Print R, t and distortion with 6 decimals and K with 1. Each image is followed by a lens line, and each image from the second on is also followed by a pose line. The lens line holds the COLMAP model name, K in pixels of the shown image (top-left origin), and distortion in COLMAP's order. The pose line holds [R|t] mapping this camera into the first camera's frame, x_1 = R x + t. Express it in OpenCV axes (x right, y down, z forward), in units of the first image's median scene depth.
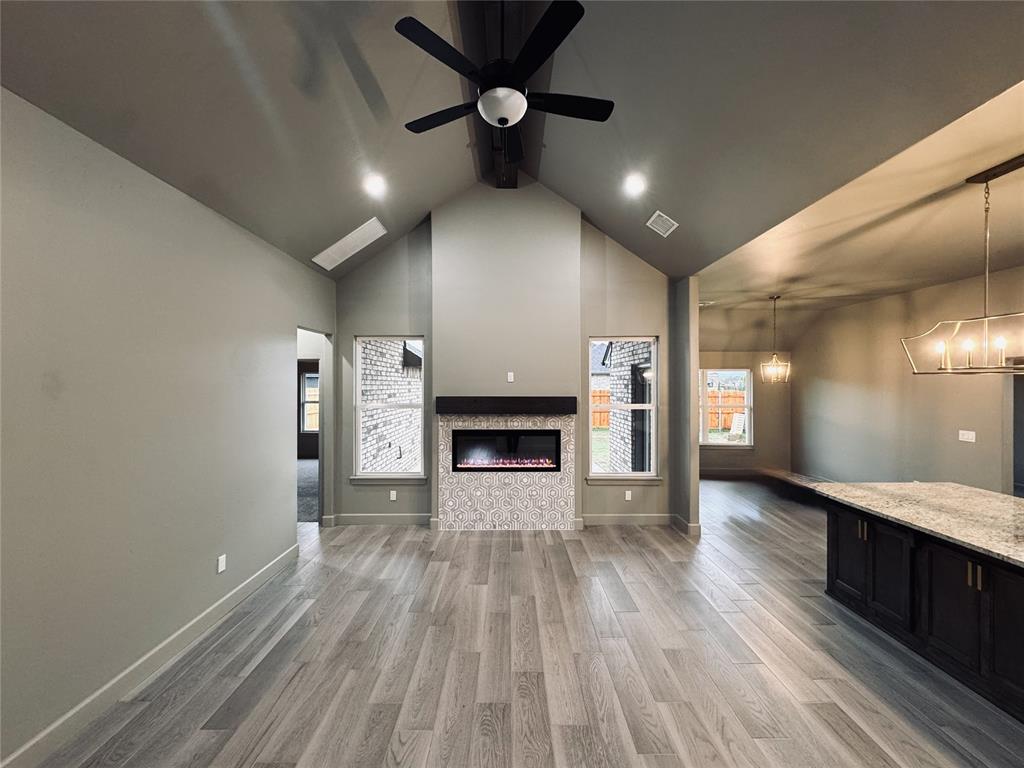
lens RADIAL K [[409.4, 0, 517.6], [0, 409.4, 385.3], [0, 0, 1]] dist [0.000386, -0.000414]
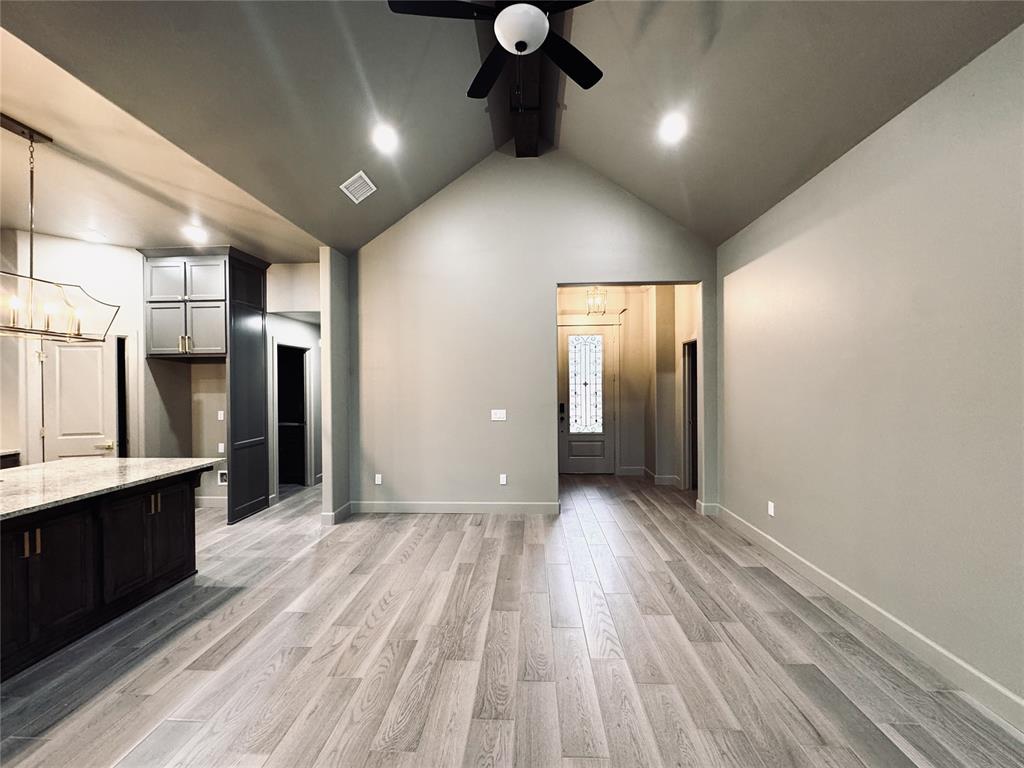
lens RADIAL K [[409.4, 0, 509.5], [0, 409.4, 385.4], [0, 0, 1]] dist [0.000386, -0.000414]
pose [[-0.997236, 0.006887, 0.073982, -0.046869], [0.007400, 0.999950, 0.006655, 0.067446], [-0.073933, 0.007184, -0.997237, 1.268335]]
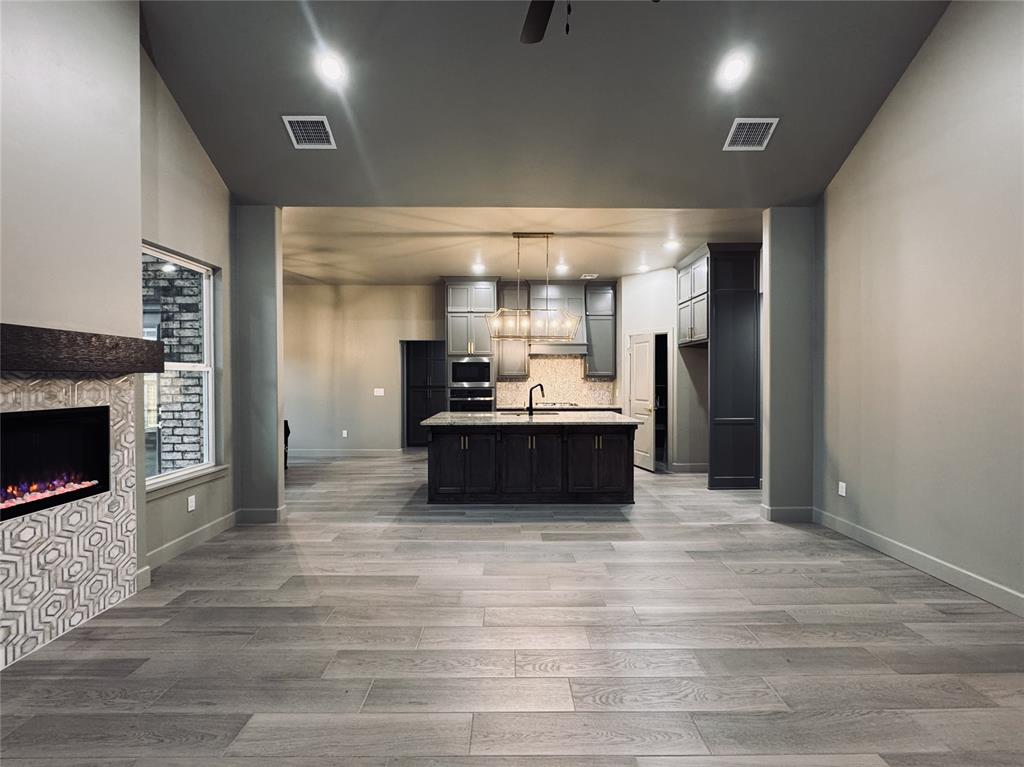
lens RADIAL K [[409.4, 0, 509.9], [0, 409.4, 386.8], [0, 0, 1]] dist [0.000386, -0.000414]
pose [[0.011352, -0.020239, 0.999731, -0.551522], [0.003396, 0.999790, 0.020201, 0.110693], [-0.999930, 0.003165, 0.011418, 0.732977]]
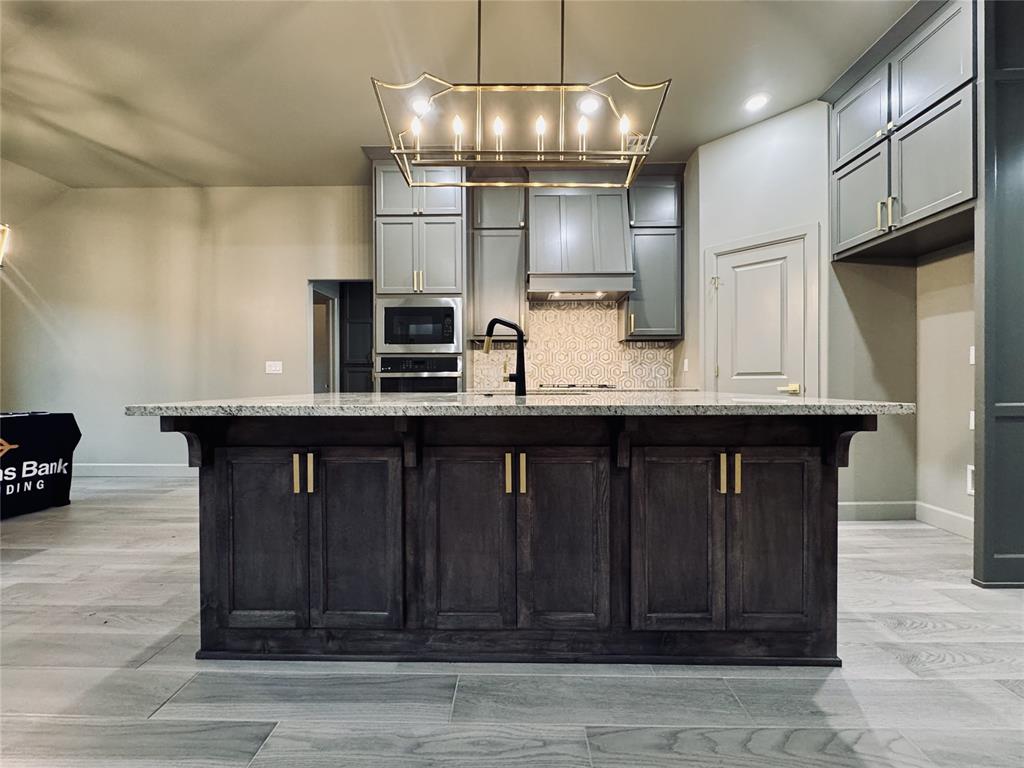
lens RADIAL K [[409.4, 0, 509.5], [0, 409.4, 383.8], [0, 0, 1]] dist [0.000386, -0.000414]
pose [[0.036286, -0.008341, 0.999307, 0.346127], [0.004758, 0.999955, 0.008174, 0.222438], [-0.999330, 0.004458, 0.036324, 0.669385]]
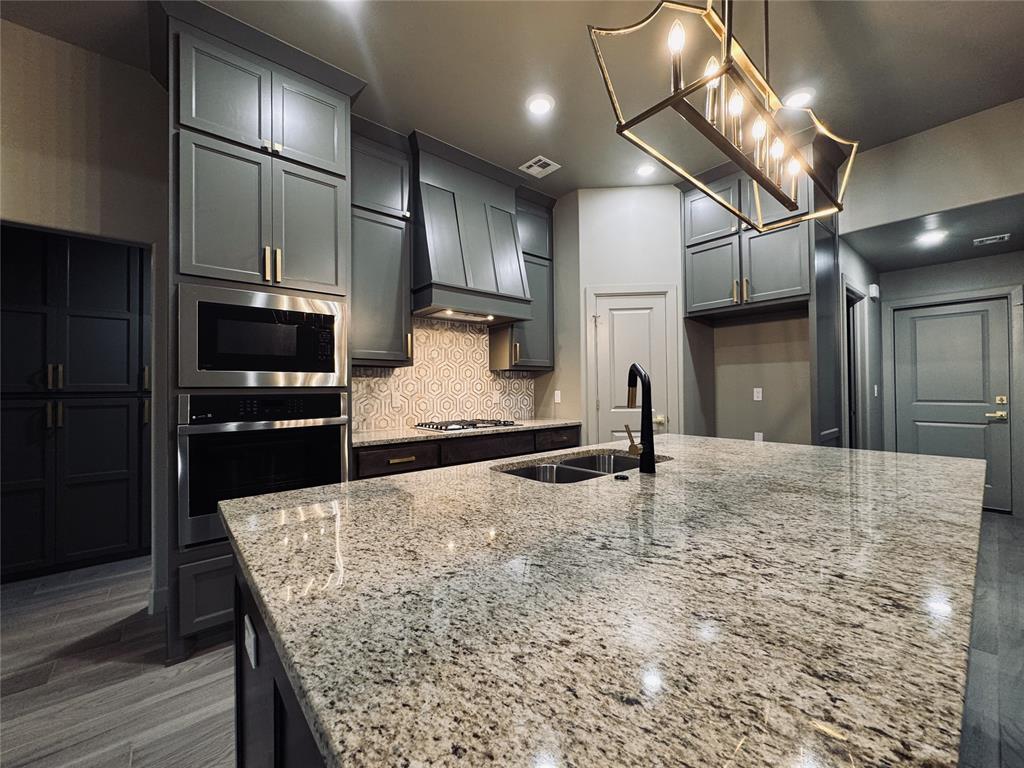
lens RADIAL K [[409.4, 0, 508.2], [0, 409.4, 384.8], [0, 0, 1]] dist [0.000386, -0.000414]
pose [[-0.626346, 0.012695, 0.779442, 0.687183], [0.010724, 0.999913, -0.007668, 0.155891], [-0.779471, 0.003556, -0.626428, 1.050982]]
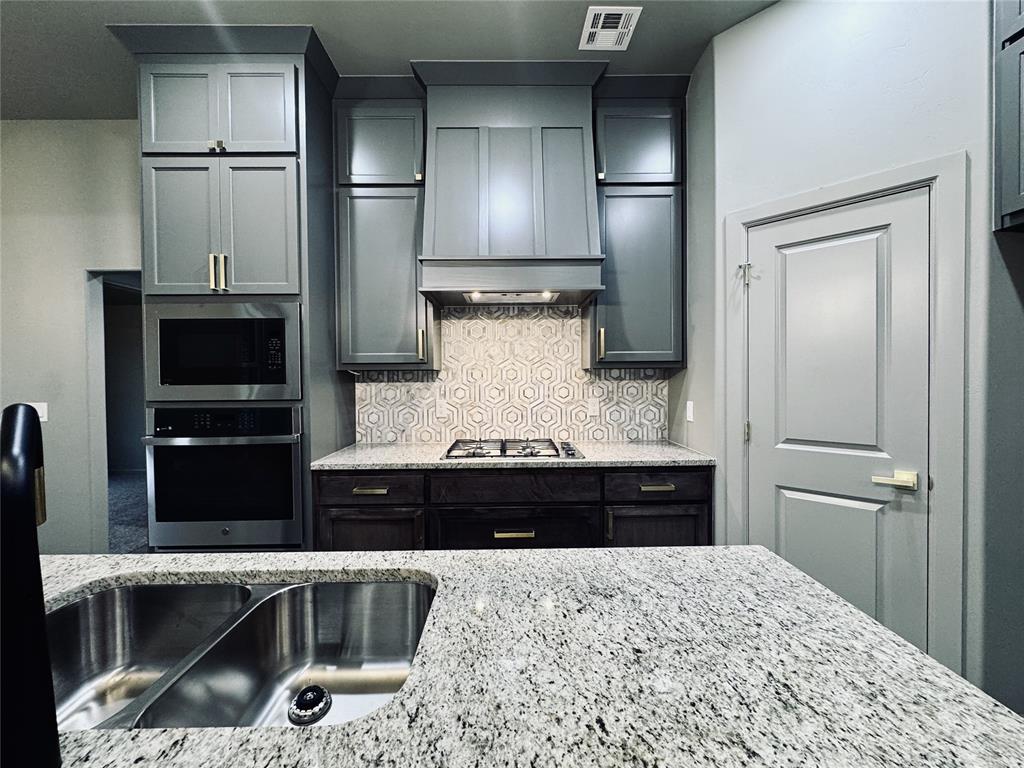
lens RADIAL K [[409.4, 0, 508.3], [0, 409.4, 384.0], [0, 0, 1]] dist [0.000386, -0.000414]
pose [[0.008025, -0.019760, 0.999773, 0.804036], [0.011699, 0.999738, 0.019665, 0.119231], [-0.999899, 0.011539, 0.008254, 0.522426]]
